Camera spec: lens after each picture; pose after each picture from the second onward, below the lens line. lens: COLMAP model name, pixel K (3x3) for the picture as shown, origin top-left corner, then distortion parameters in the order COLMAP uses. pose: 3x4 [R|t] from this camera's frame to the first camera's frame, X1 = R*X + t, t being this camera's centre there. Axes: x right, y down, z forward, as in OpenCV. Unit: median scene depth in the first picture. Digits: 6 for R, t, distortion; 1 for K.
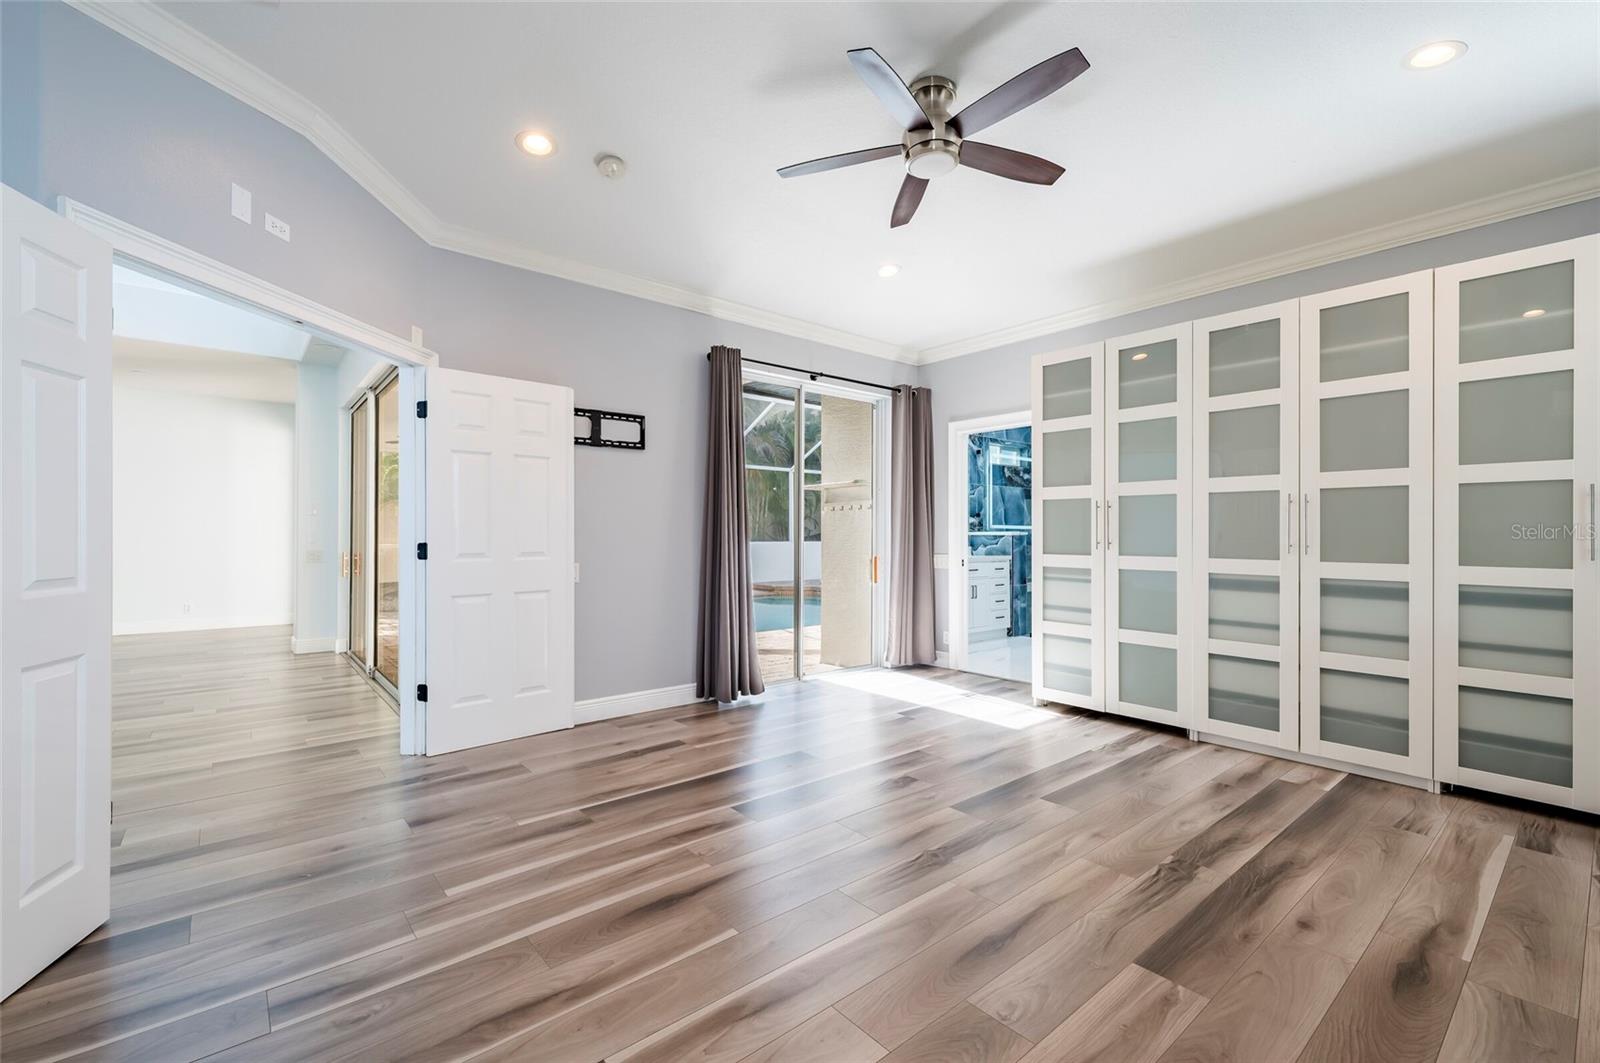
lens RADIAL K [[682.1, 0, 805.3], [0, 682.1, 534.7], [0, 0, 1]] dist [0.006100, -0.002471]
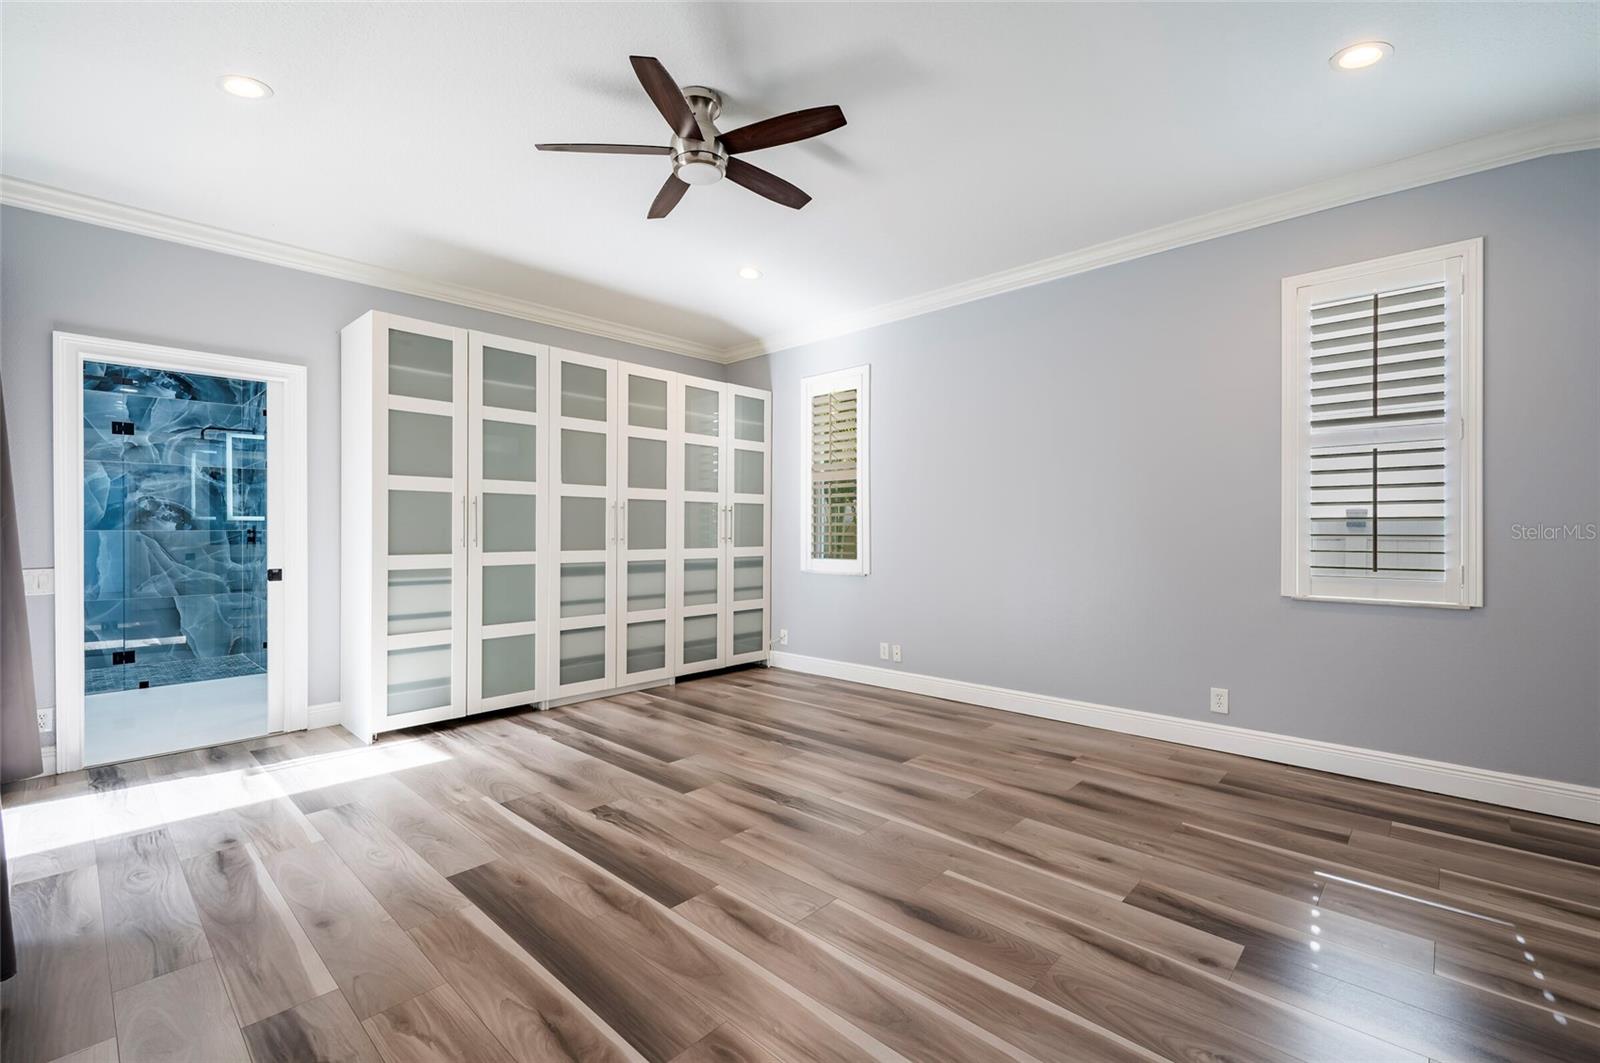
lens RADIAL K [[682.1, 0, 804.1], [0, 682.1, 532.5], [0, 0, 1]] dist [0.006100, -0.002471]
pose [[-0.109980, -0.003355, 0.993928, -0.675130], [0.002545, 0.999990, 0.003657, -0.001189], [-0.993931, 0.002932, -0.109970, 0.749490]]
